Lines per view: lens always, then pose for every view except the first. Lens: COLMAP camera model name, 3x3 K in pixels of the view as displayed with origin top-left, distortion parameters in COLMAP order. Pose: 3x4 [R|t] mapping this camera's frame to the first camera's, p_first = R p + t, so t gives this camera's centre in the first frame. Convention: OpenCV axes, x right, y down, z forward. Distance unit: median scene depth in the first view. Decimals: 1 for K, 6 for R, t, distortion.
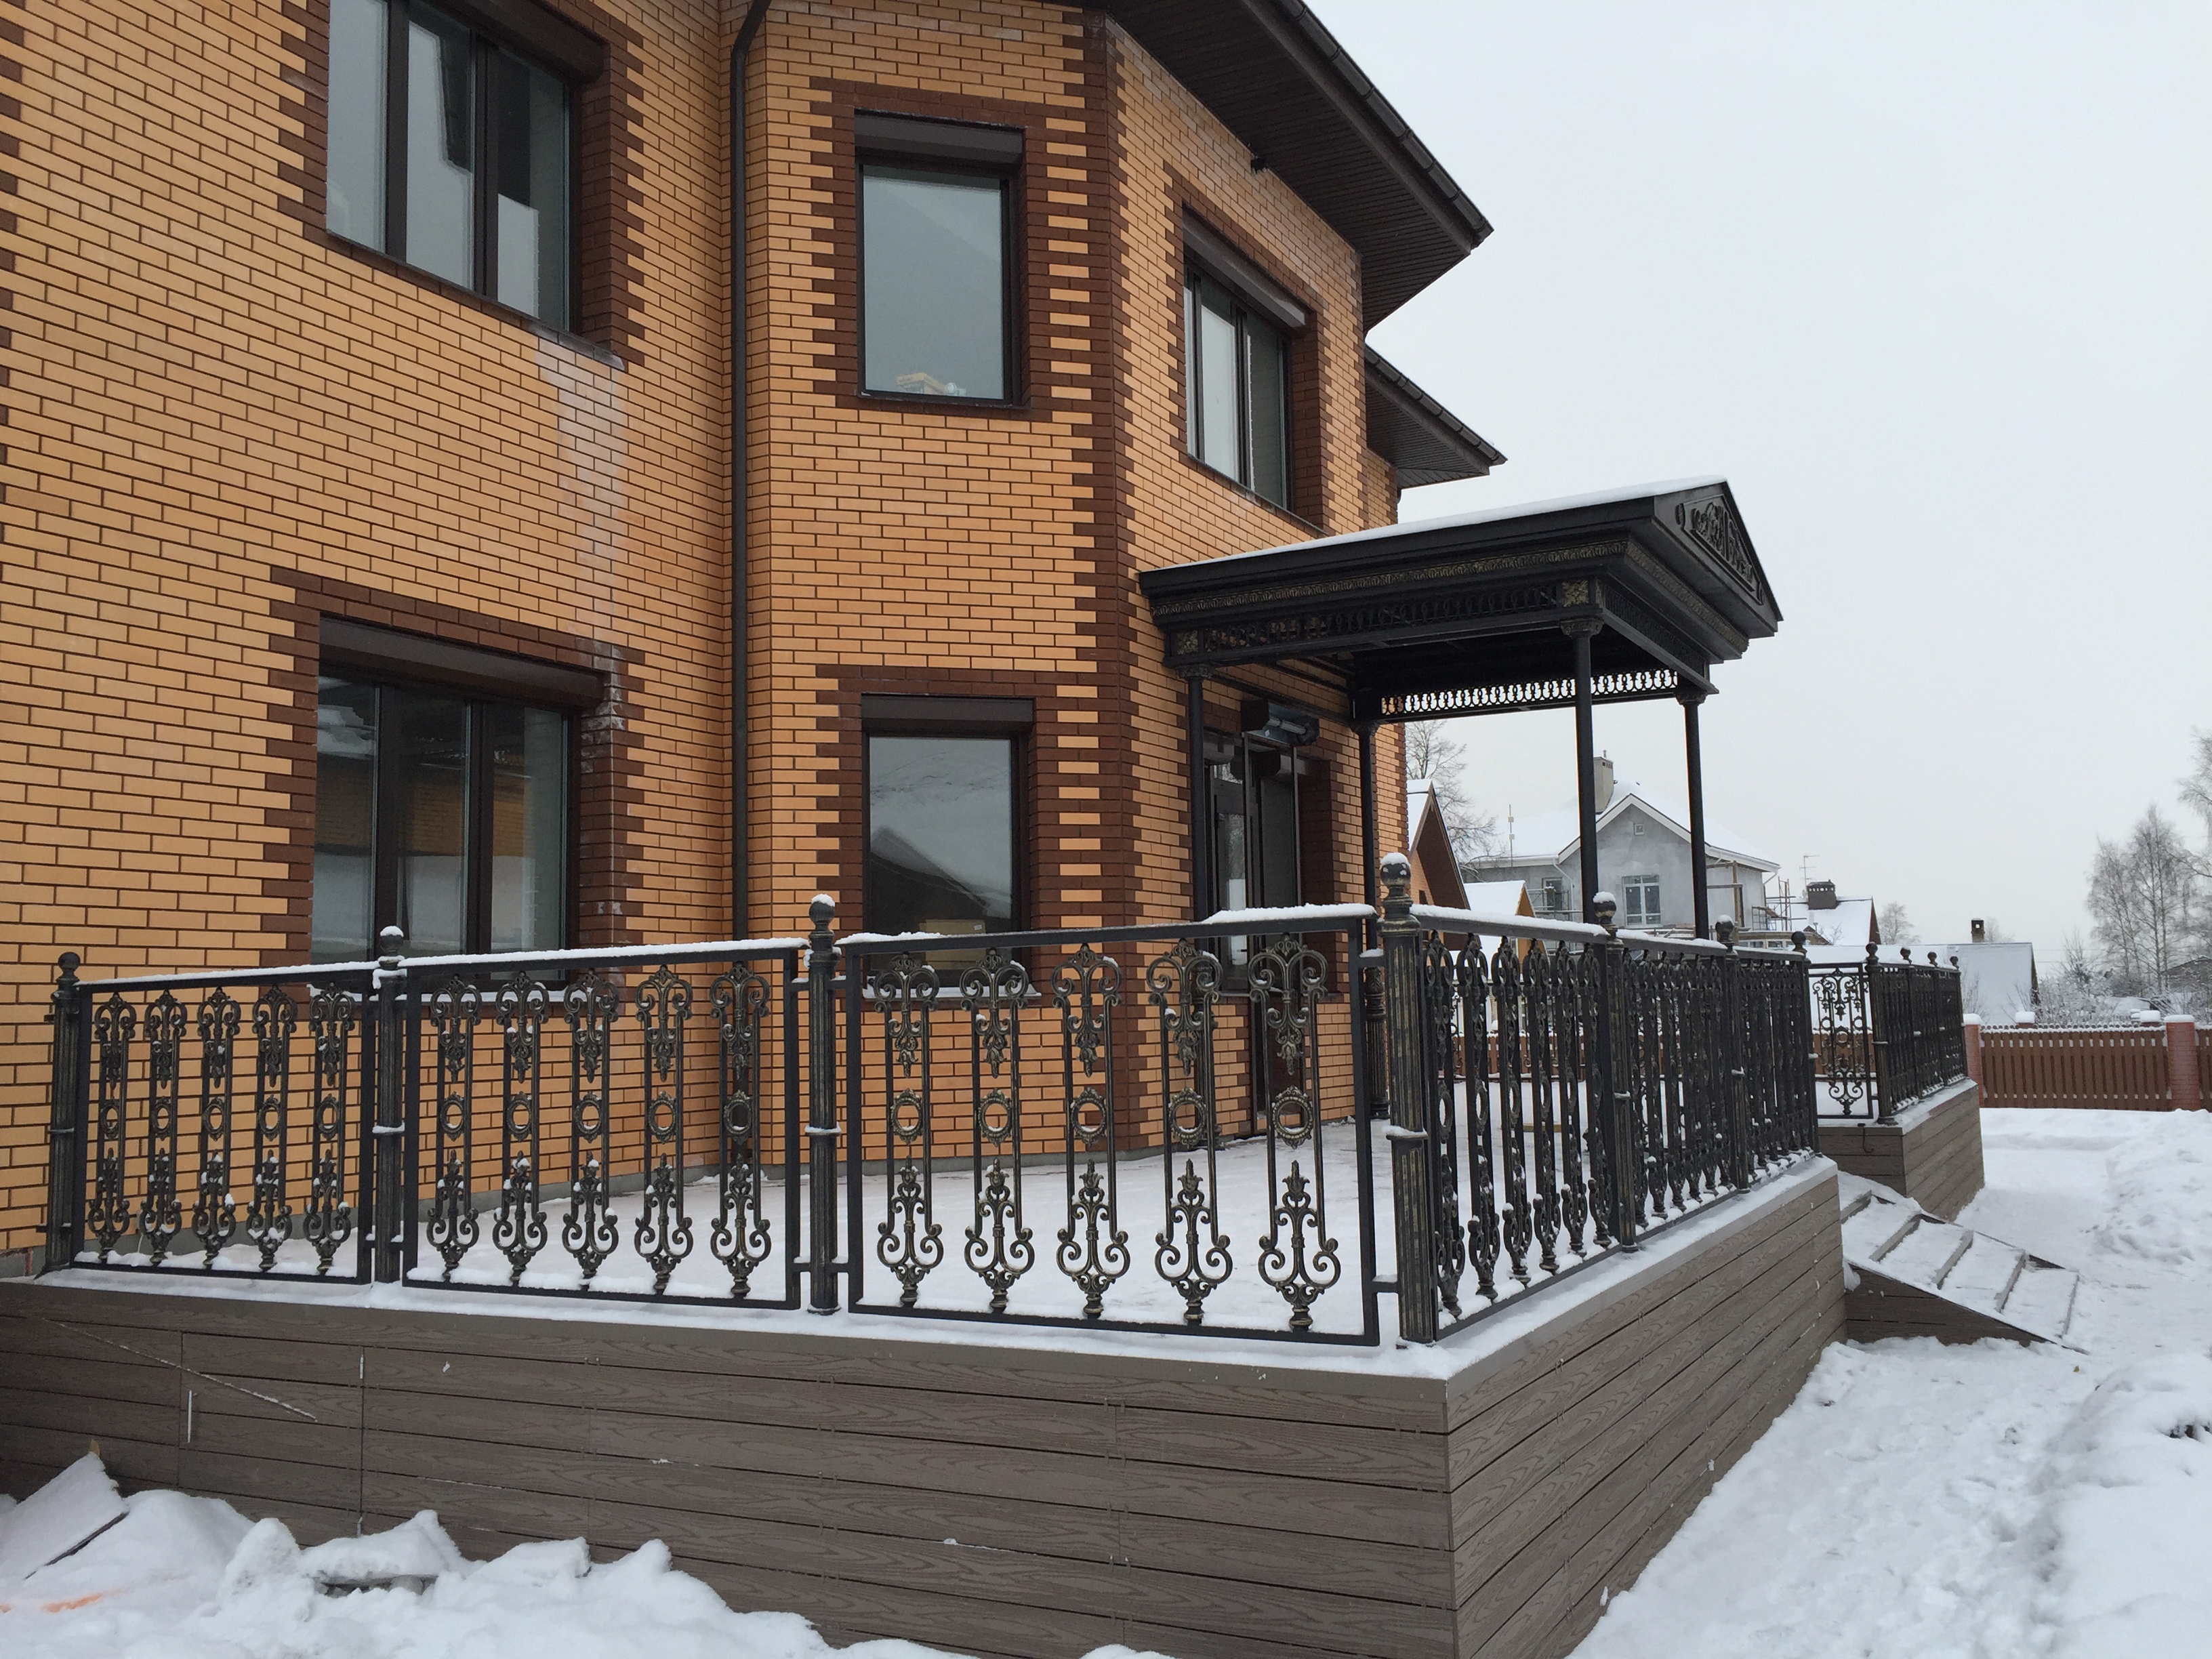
lens RADIAL K [[1869.0, 0, 1100.0], [0, 1869.0, 826.2], [0, 0, 1]] dist [0.086610, -0.108804]
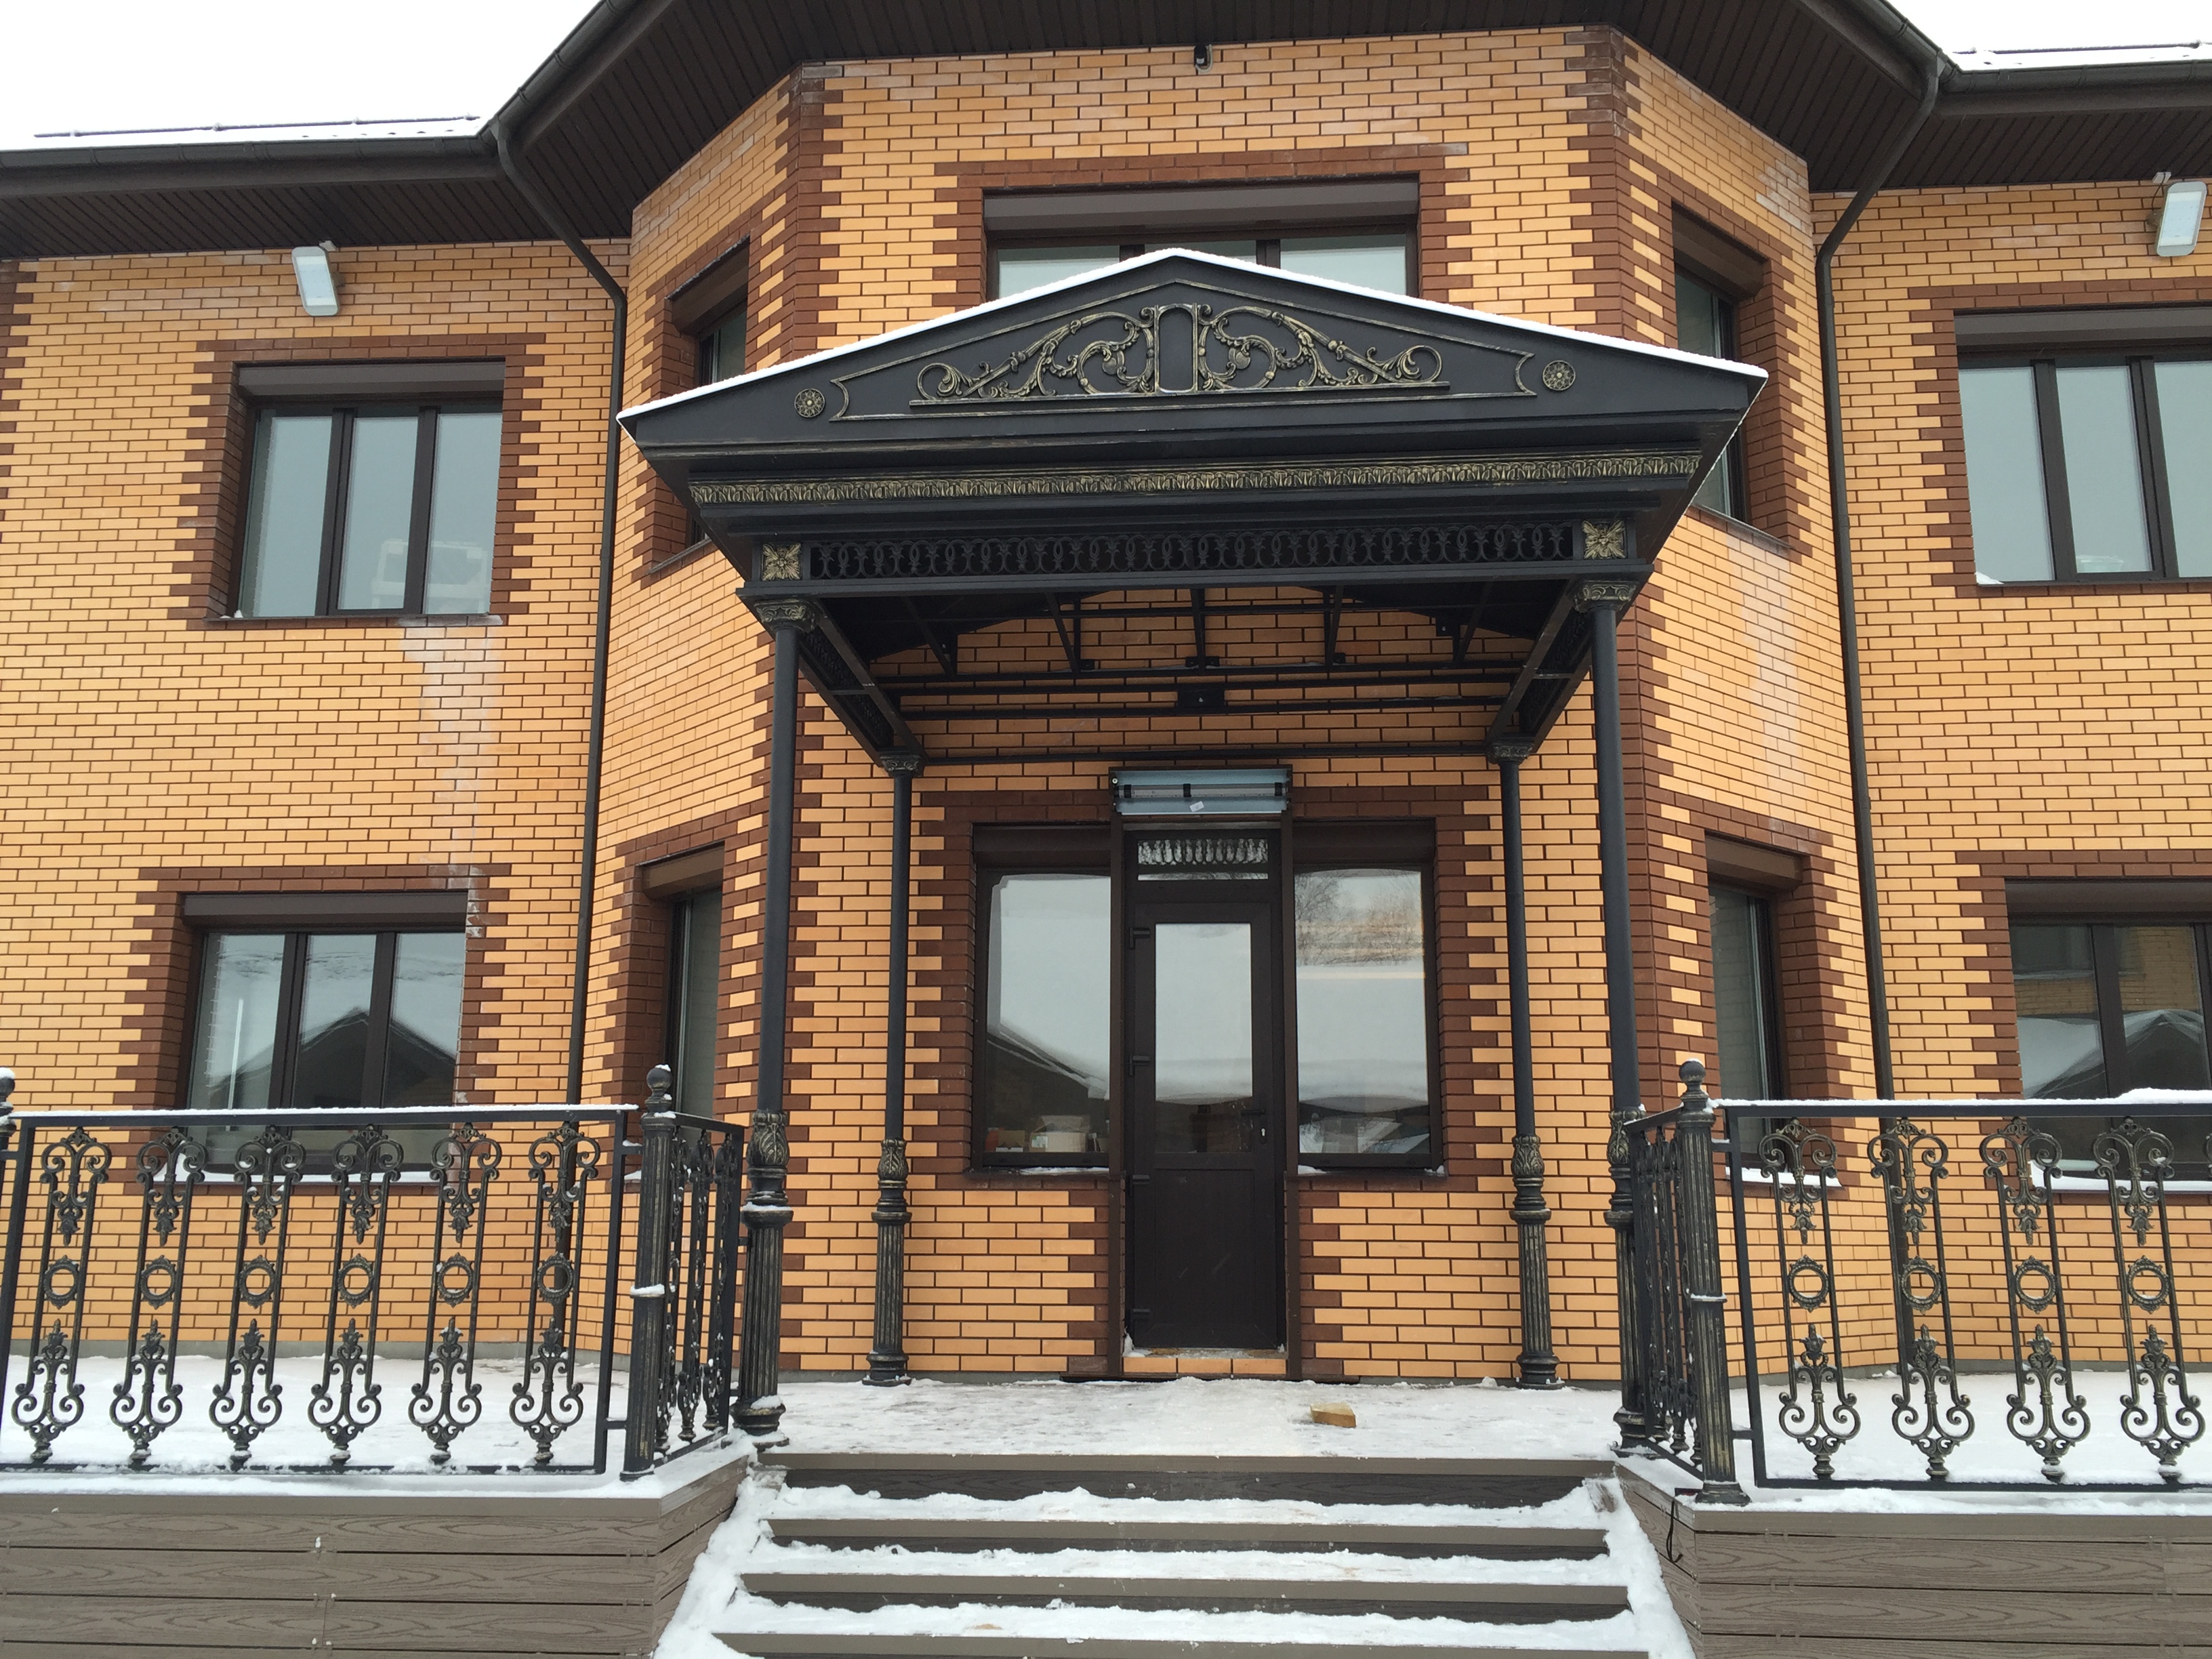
lens RADIAL K [[1869.0, 0, 1100.0], [0, 1869.0, 826.2], [0, 0, 1]] dist [0.086610, -0.108804]
pose [[0.420215, -0.161901, -0.892865, 0.913015], [0.080995, 0.986719, -0.140801, 0.071622], [0.903803, -0.013151, 0.427747, 0.840616]]
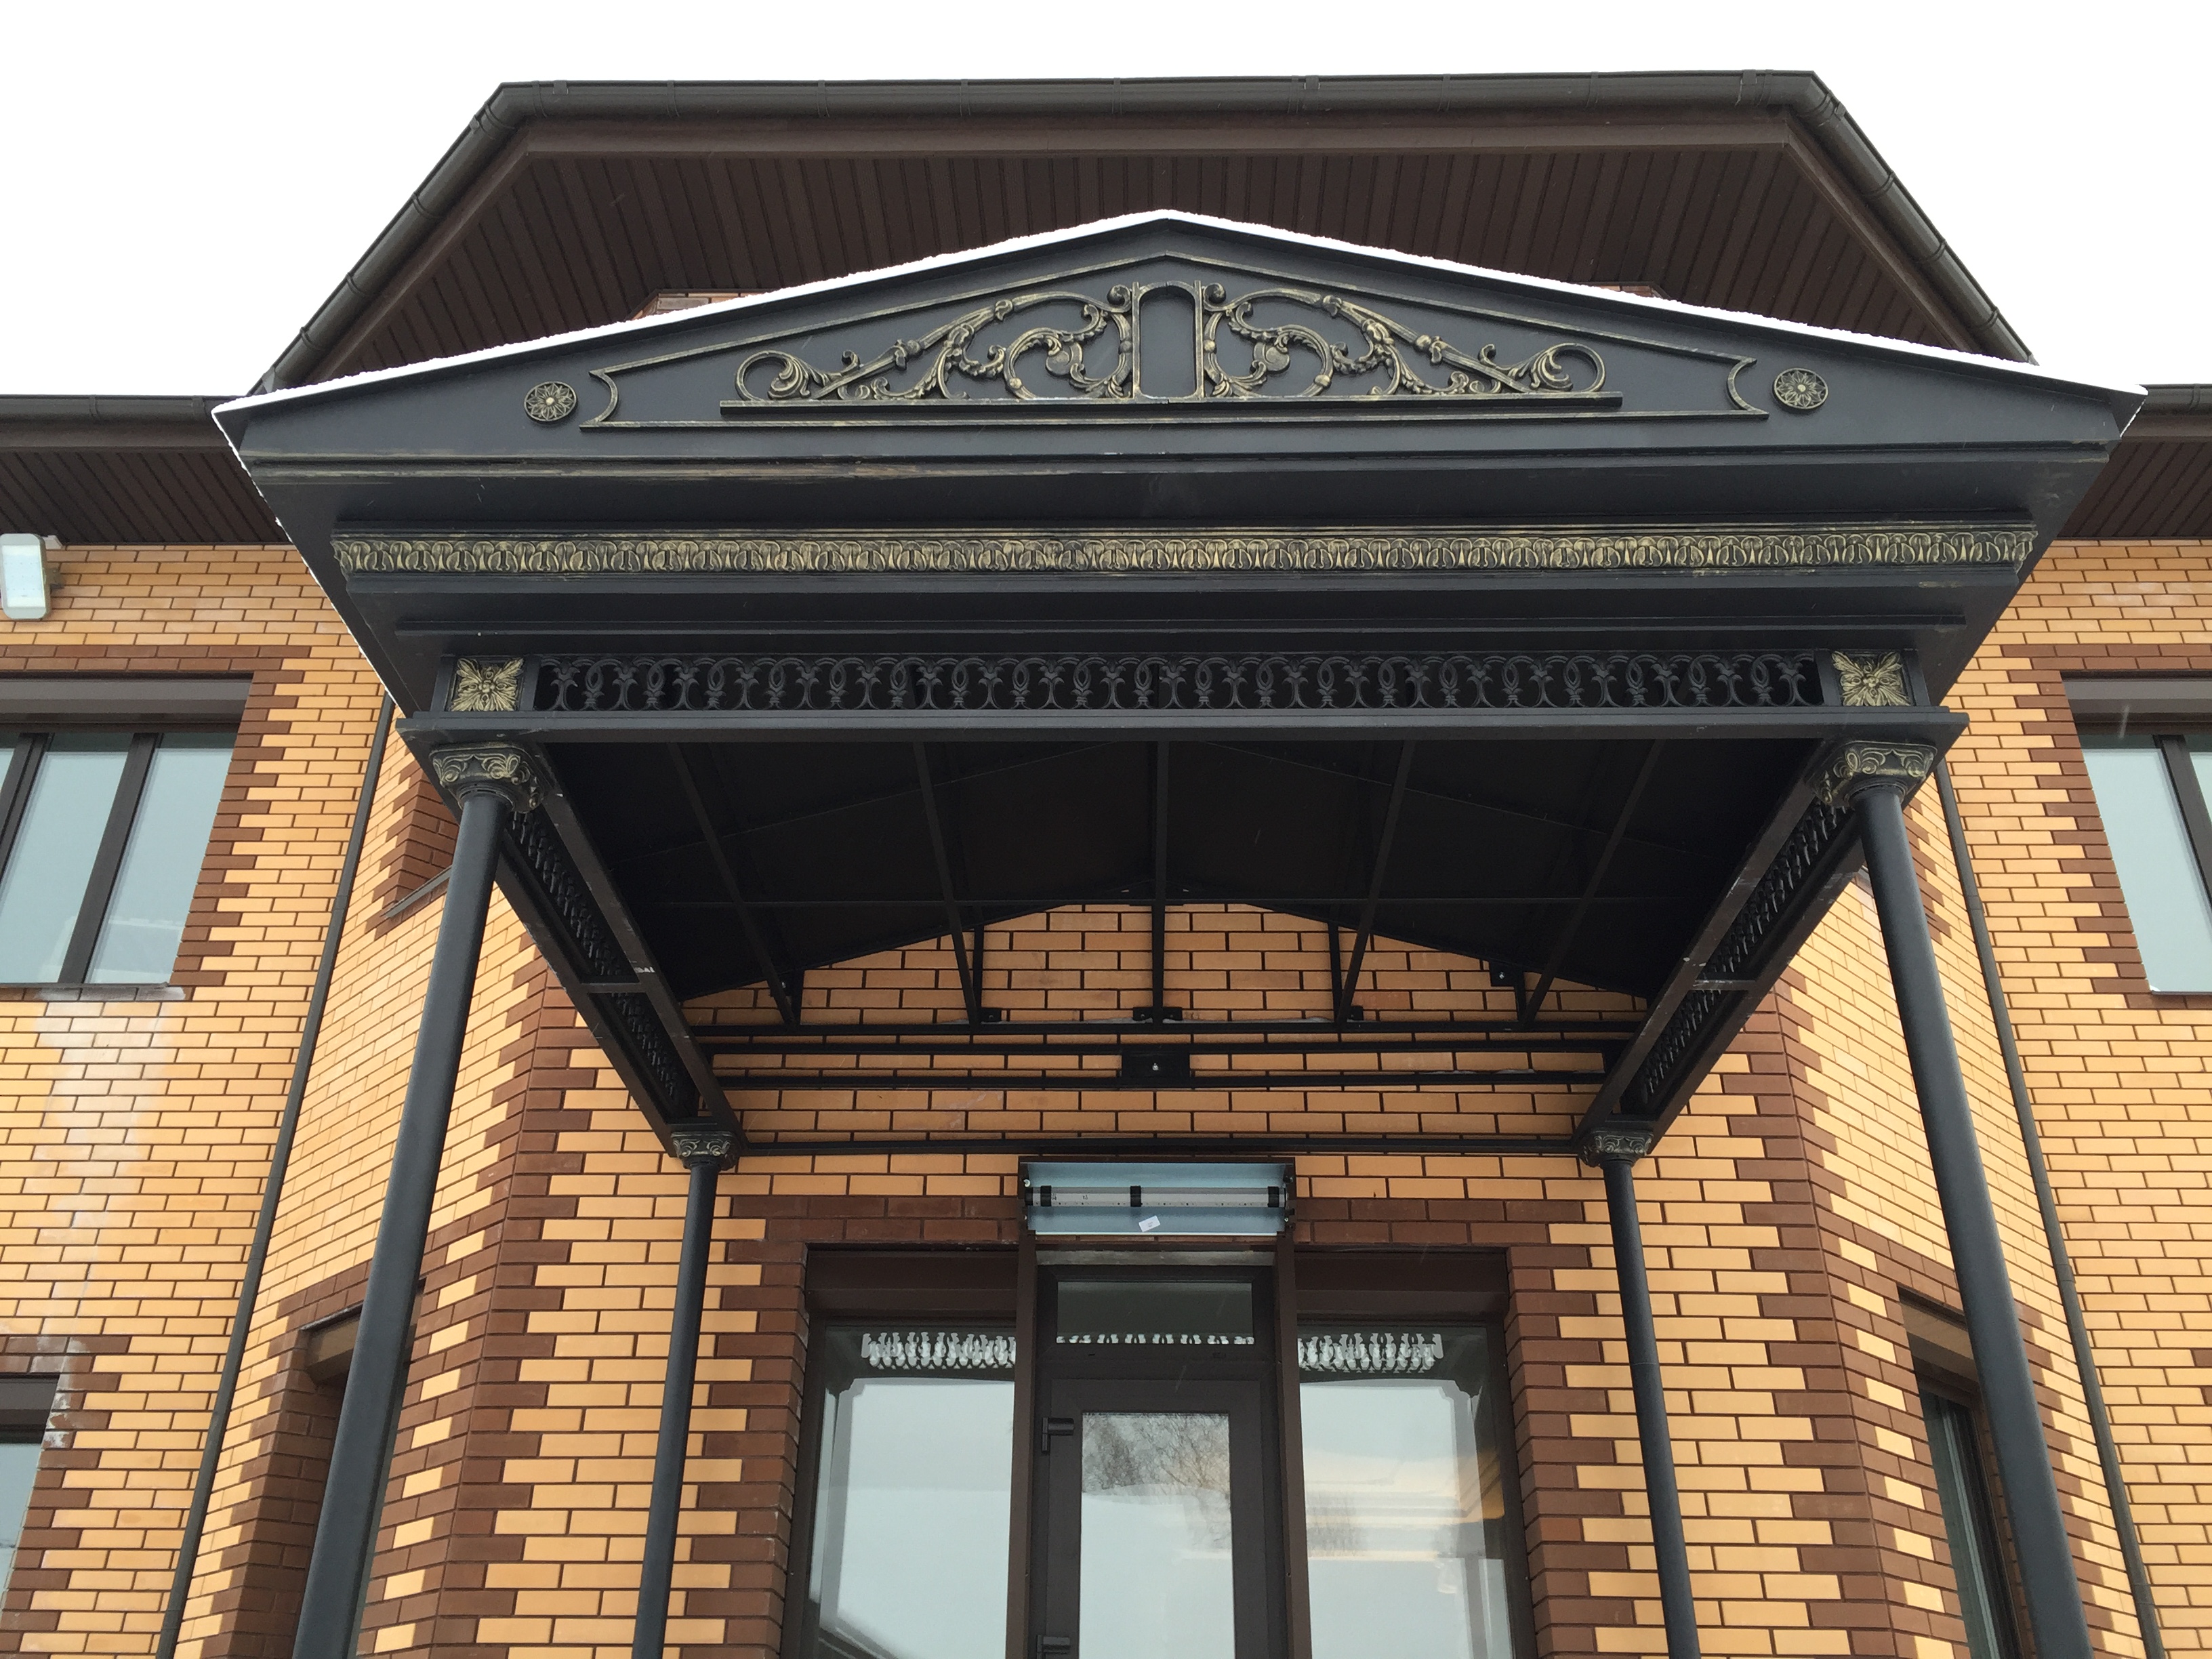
lens RADIAL K [[1869.0, 0, 1100.0], [0, 1869.0, 826.2], [0, 0, 1]] dist [0.086610, -0.108804]
pose [[0.476527, -0.407669, -0.778928, 0.634782], [0.073198, 0.901312, -0.426941, 0.079528], [0.876107, 0.146432, 0.459340, 0.963187]]
